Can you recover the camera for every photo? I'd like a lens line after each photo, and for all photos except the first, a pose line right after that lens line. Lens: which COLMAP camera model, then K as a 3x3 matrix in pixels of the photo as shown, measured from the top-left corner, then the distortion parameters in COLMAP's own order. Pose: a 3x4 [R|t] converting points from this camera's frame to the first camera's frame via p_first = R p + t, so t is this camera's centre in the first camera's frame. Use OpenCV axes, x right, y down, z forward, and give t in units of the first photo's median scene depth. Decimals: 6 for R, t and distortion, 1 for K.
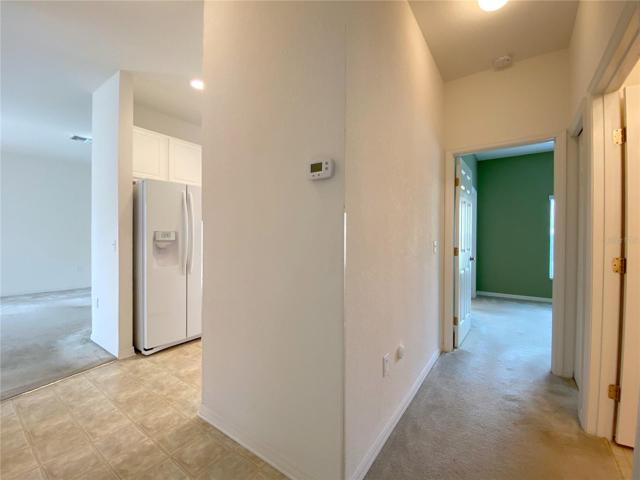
lens RADIAL K [[269.2, 0, 318.6], [0, 269.2, 240.3], [0, 0, 1]] dist [0.035479, -0.025100]
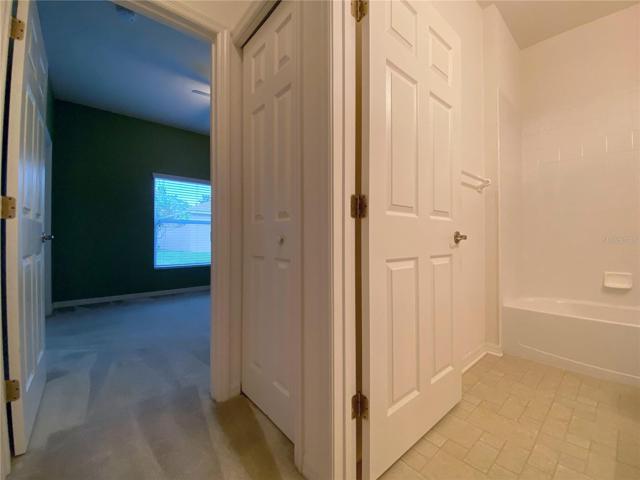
lens RADIAL K [[269.2, 0, 318.6], [0, 269.2, 240.3], [0, 0, 1]] dist [0.035479, -0.025100]
pose [[0.230184, 0.002659, 0.973144, 0.186958], [0.006883, 0.999967, -0.004361, 0.075134], [-0.973123, 0.007702, 0.230158, 0.386391]]
